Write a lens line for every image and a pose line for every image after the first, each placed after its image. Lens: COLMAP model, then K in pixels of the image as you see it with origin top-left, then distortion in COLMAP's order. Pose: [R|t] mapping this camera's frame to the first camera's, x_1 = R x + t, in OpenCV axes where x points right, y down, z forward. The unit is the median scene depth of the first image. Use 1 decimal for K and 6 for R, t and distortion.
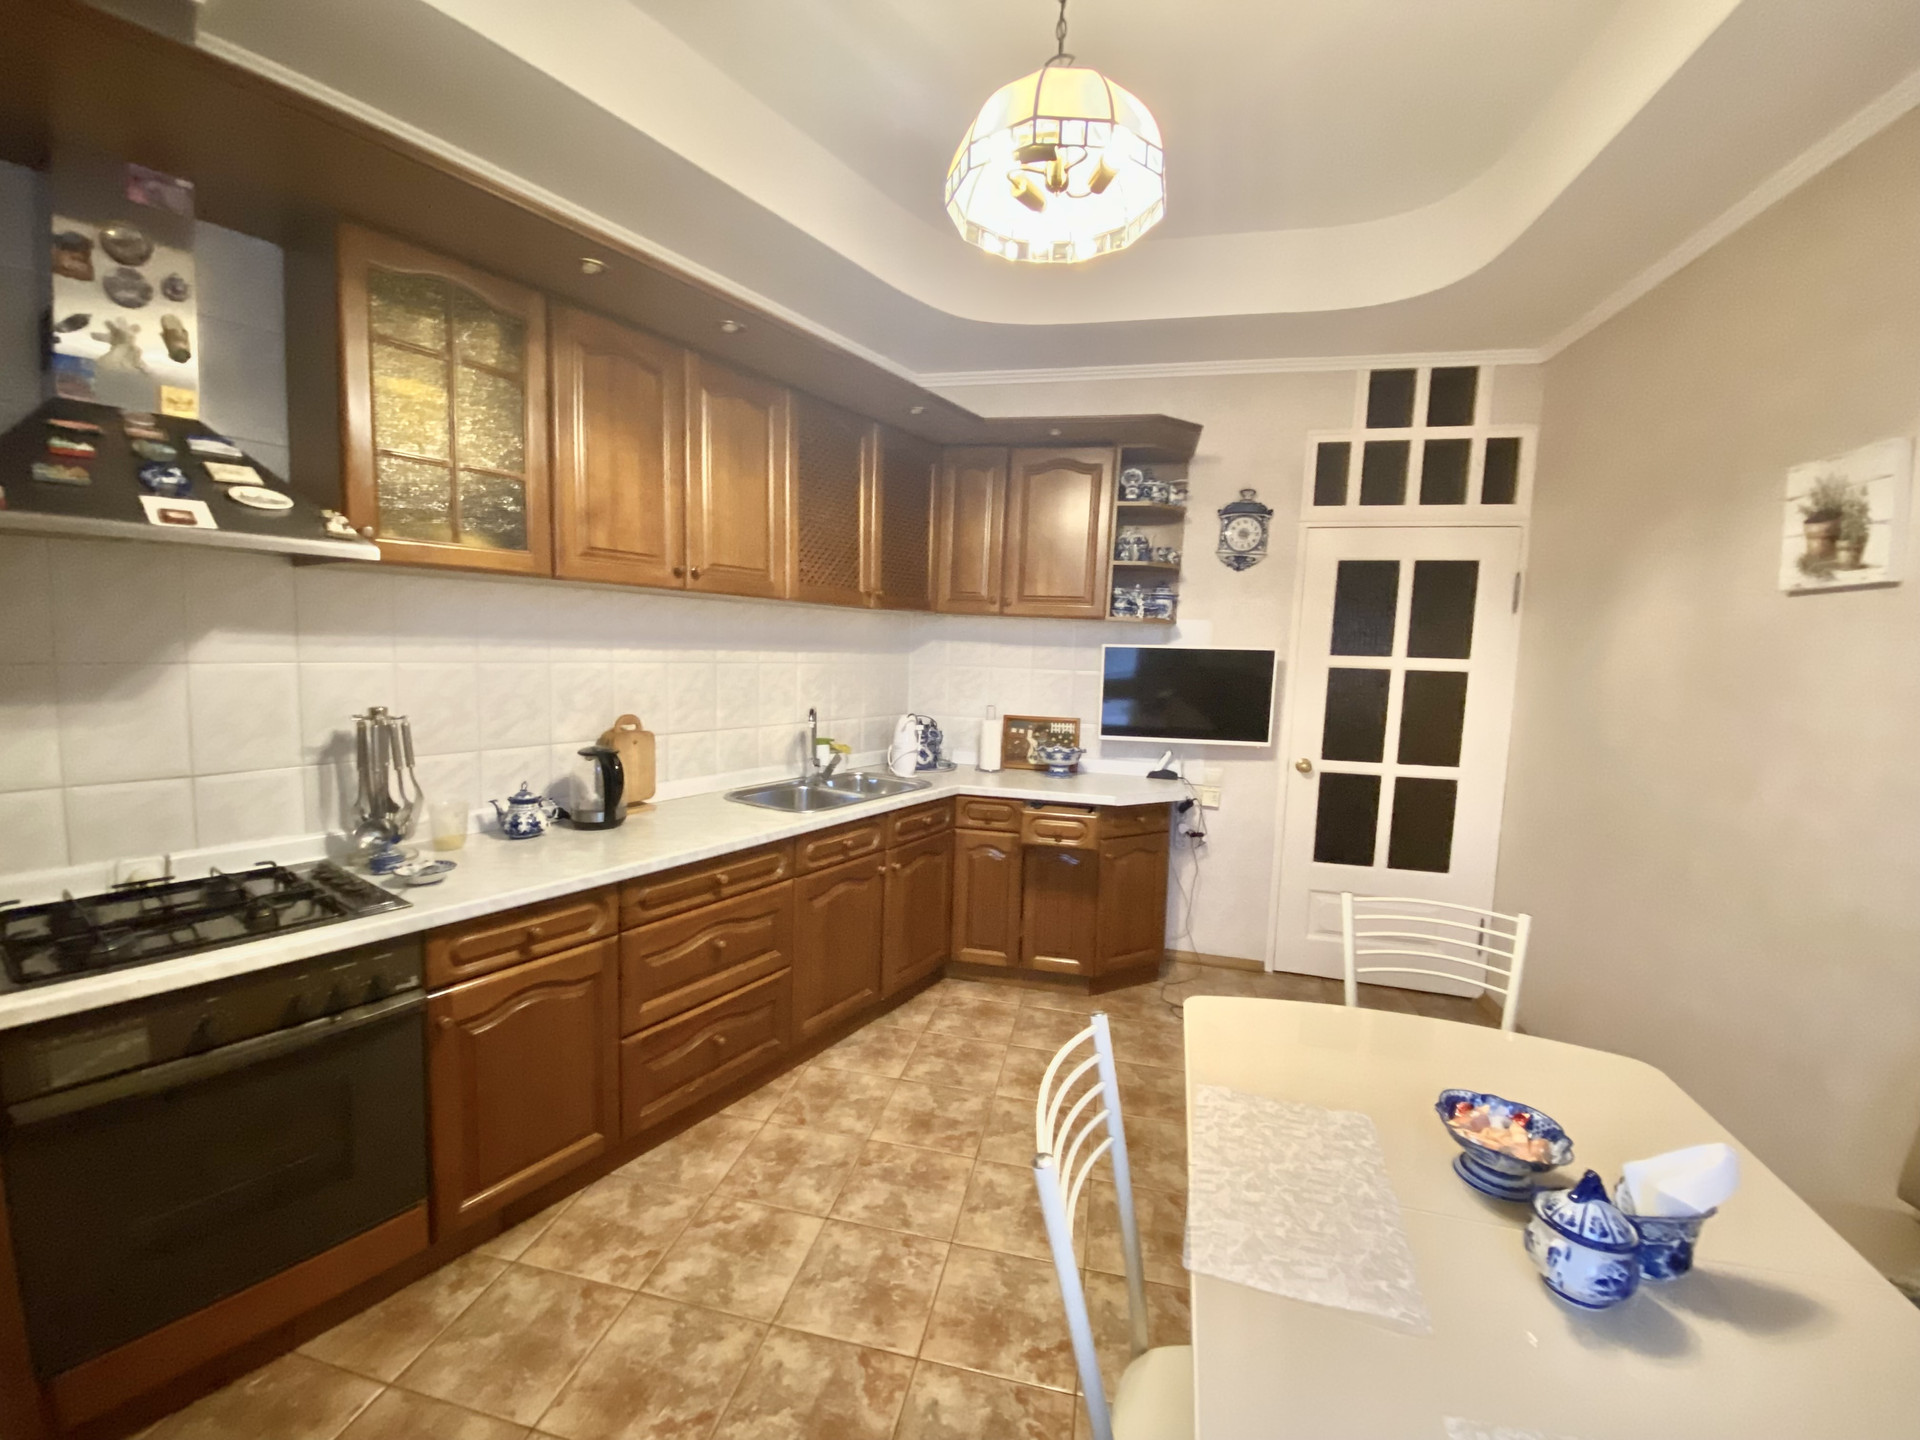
lens RADIAL K [[784.2, 0, 960.0], [0, 784.2, 720.0], [0, 0, 1]] dist [0.002553, -0.000403]
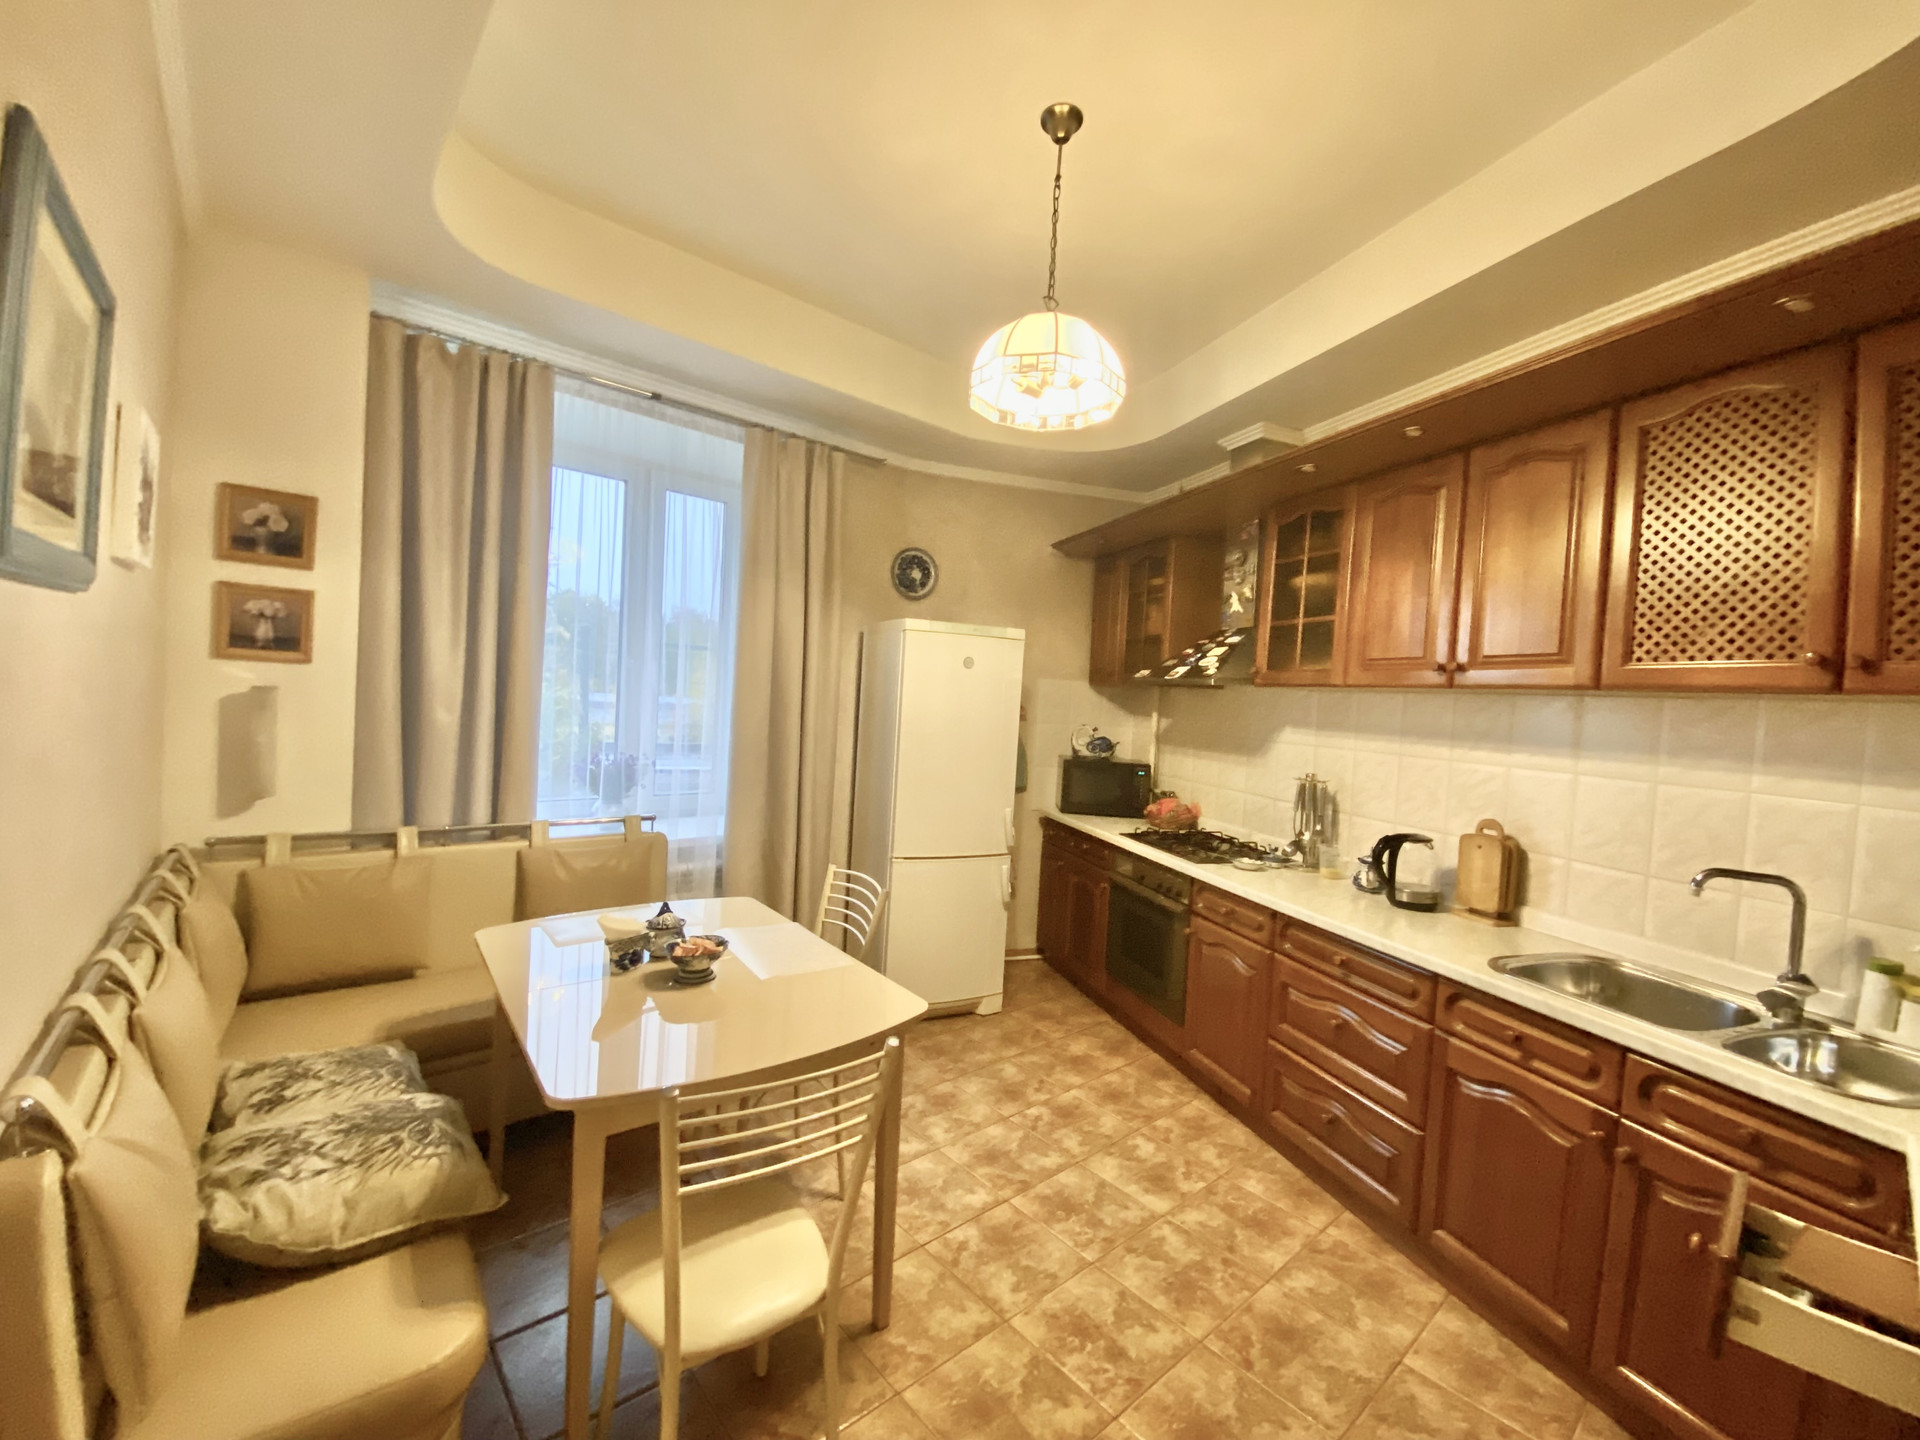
lens RADIAL K [[784.2, 0, 960.0], [0, 784.2, 720.0], [0, 0, 1]] dist [0.002553, -0.000403]
pose [[-0.590262, -0.042102, -0.806113, 0.894561], [-0.157153, 0.985524, 0.063601, -0.102776], [0.791766, 0.164225, -0.588334, 1.223093]]
